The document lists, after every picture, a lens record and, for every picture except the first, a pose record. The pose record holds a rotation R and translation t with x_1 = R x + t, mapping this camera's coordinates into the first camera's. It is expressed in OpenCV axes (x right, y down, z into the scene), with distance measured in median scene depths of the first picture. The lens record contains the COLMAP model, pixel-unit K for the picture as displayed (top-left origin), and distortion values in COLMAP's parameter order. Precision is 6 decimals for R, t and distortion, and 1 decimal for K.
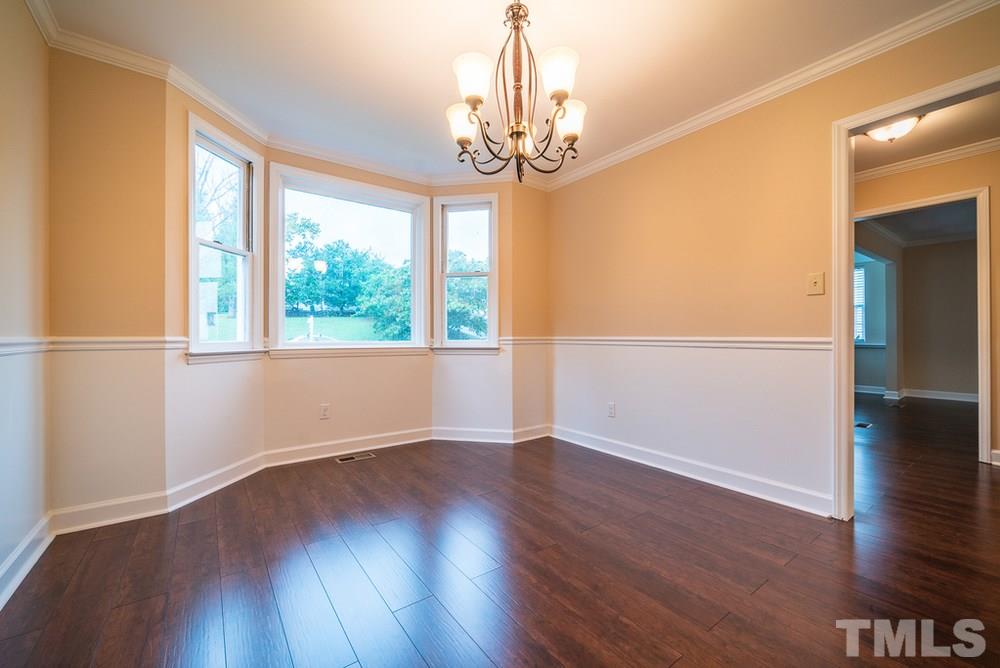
lens RADIAL K [[398.2, 0, 500.0], [0, 398.2, 334.0], [0, 0, 1]] dist [0.000178, -0.000051]
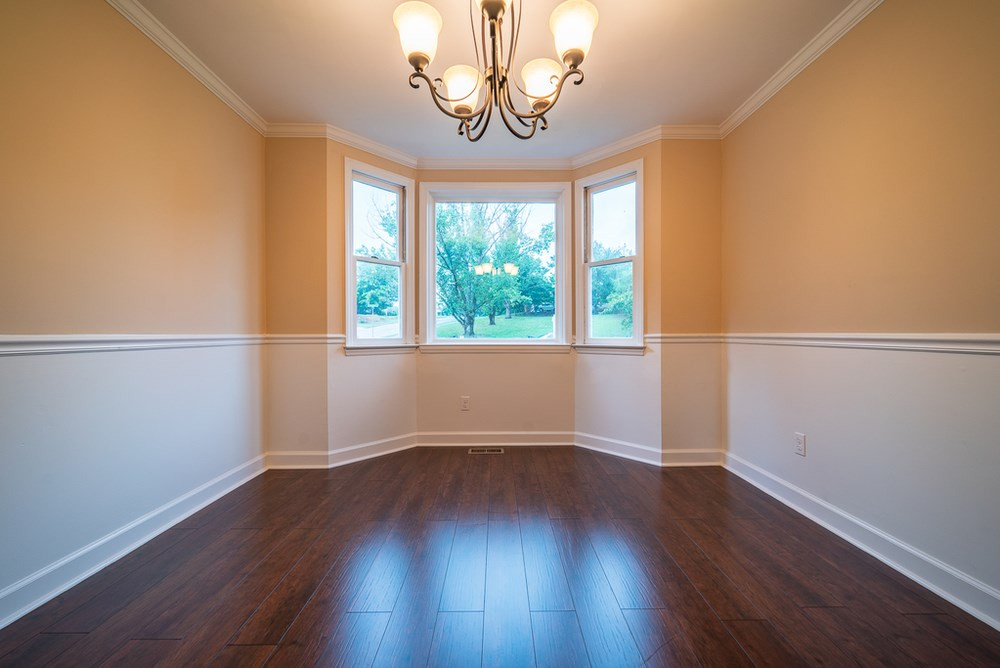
lens RADIAL K [[398.3, 0, 500.0], [0, 398.3, 334.0], [0, 0, 1]] dist [0.001820, 0.000201]
pose [[0.814532, -0.001626, -0.580117, 0.269187], [0.006189, 0.999964, 0.005888, 0.001542], [0.580086, -0.008387, 0.814512, 0.183505]]
